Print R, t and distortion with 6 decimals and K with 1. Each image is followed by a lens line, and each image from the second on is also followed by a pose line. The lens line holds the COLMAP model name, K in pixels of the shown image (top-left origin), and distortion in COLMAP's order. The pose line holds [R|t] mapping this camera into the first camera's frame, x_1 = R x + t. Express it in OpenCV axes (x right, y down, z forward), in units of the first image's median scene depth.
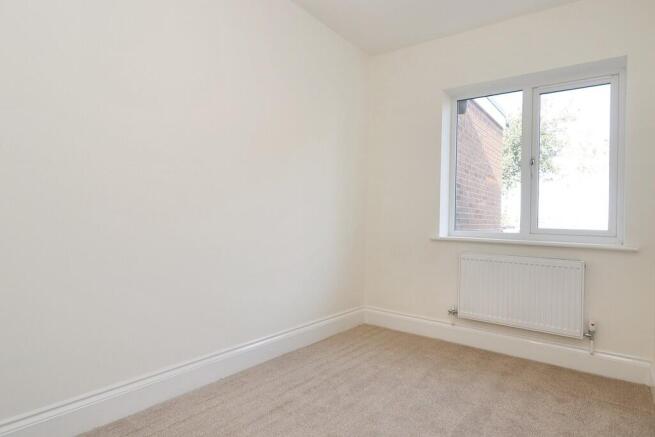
lens RADIAL K [[381.6, 0, 330.1], [0, 381.6, 218.0], [0, 0, 1]] dist [-0.002404, 0.001751]
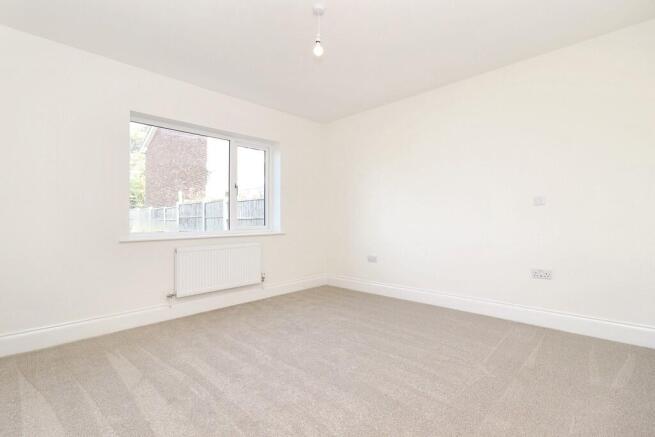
lens RADIAL K [[301.9, 0, 322.6], [0, 301.9, 216.8], [0, 0, 1]] dist [-0.013574, 0.001722]
pose [[0.120460, -0.021818, 0.992478, -0.753947], [0.006427, 0.999755, 0.021198, -0.039644], [-0.992697, 0.003825, 0.120571, 0.485995]]
